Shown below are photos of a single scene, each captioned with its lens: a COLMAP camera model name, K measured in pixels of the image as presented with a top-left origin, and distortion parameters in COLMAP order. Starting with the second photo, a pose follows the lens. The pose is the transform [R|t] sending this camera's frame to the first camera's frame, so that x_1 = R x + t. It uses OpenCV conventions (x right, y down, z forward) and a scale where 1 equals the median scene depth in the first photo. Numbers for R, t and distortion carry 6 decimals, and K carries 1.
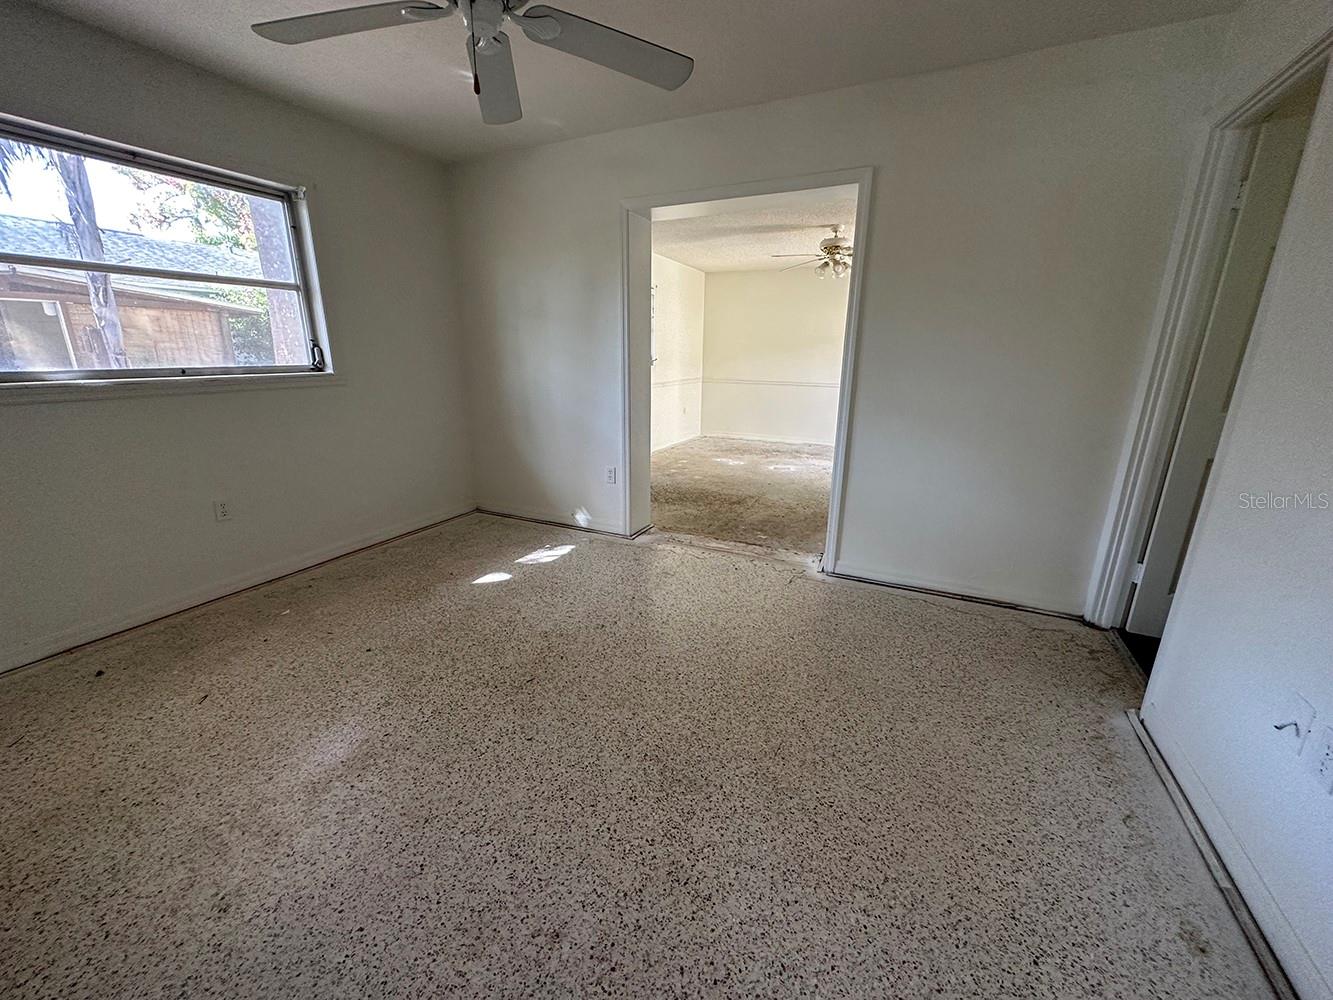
lens RADIAL K [[530.5, 0, 664.6], [0, 530.5, 502.6], [0, 0, 1]] dist [-0.000121, 0.000195]
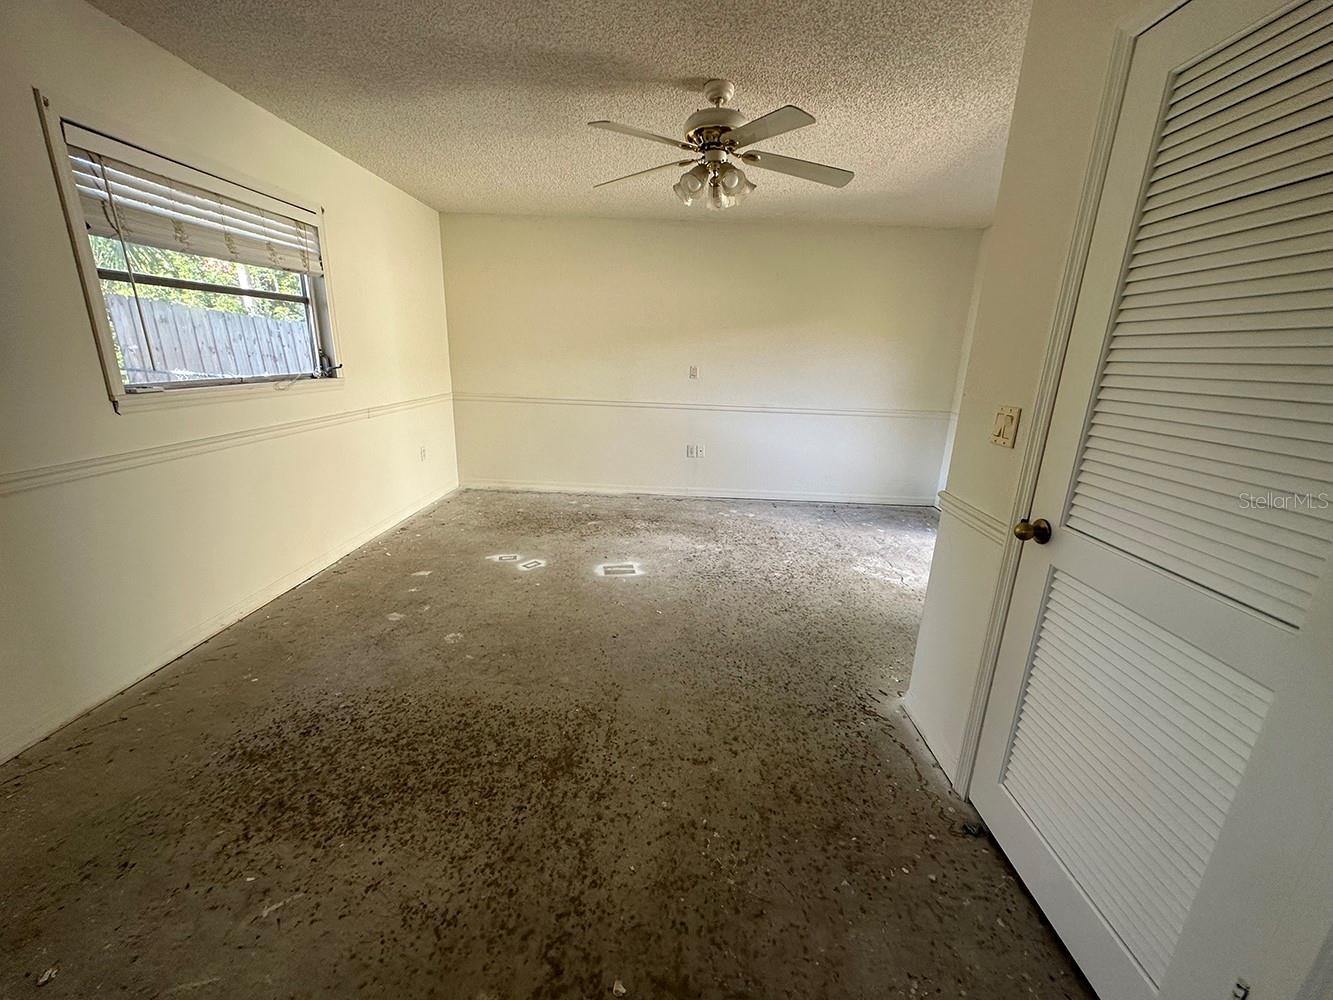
lens RADIAL K [[530.5, 0, 663.0], [0, 530.5, 501.5], [0, 0, 1]] dist [-0.000121, 0.000195]
pose [[0.913993, -0.092931, 0.394944, 0.067368], [0.090355, 0.995592, 0.025161, -0.180580], [-0.395541, 0.012689, 0.918361, 0.599750]]
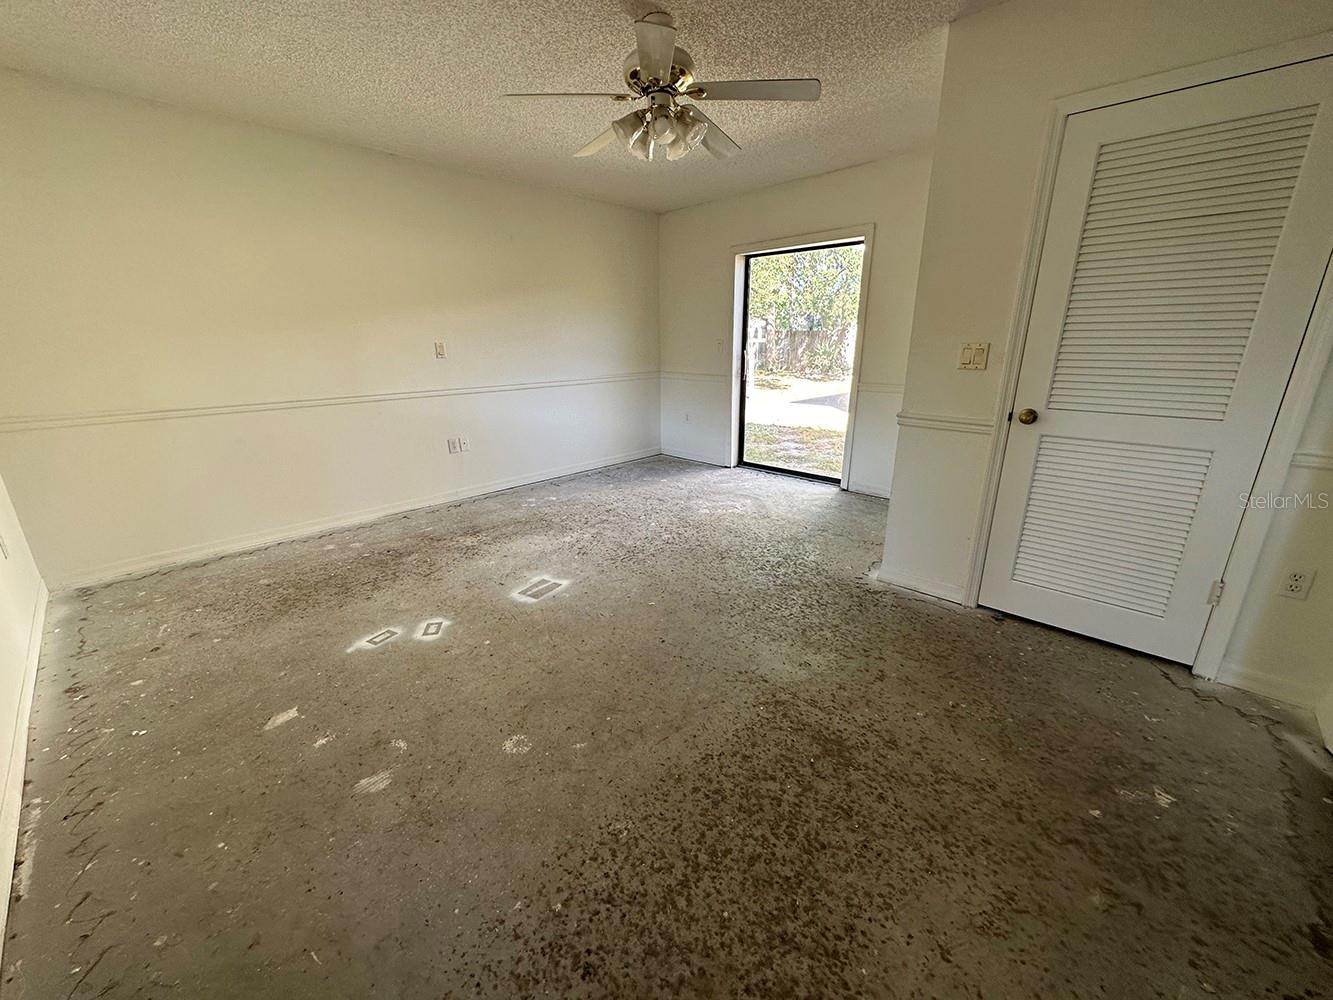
lens RADIAL K [[530.5, 0, 668.4], [0, 530.5, 500.8], [0, 0, 1]] dist [-0.000121, 0.000195]
pose [[0.301870, -0.296434, 0.906091, -0.166640], [0.272351, 0.937636, 0.216018, -0.254062], [-0.913619, 0.181565, 0.363778, 0.905320]]
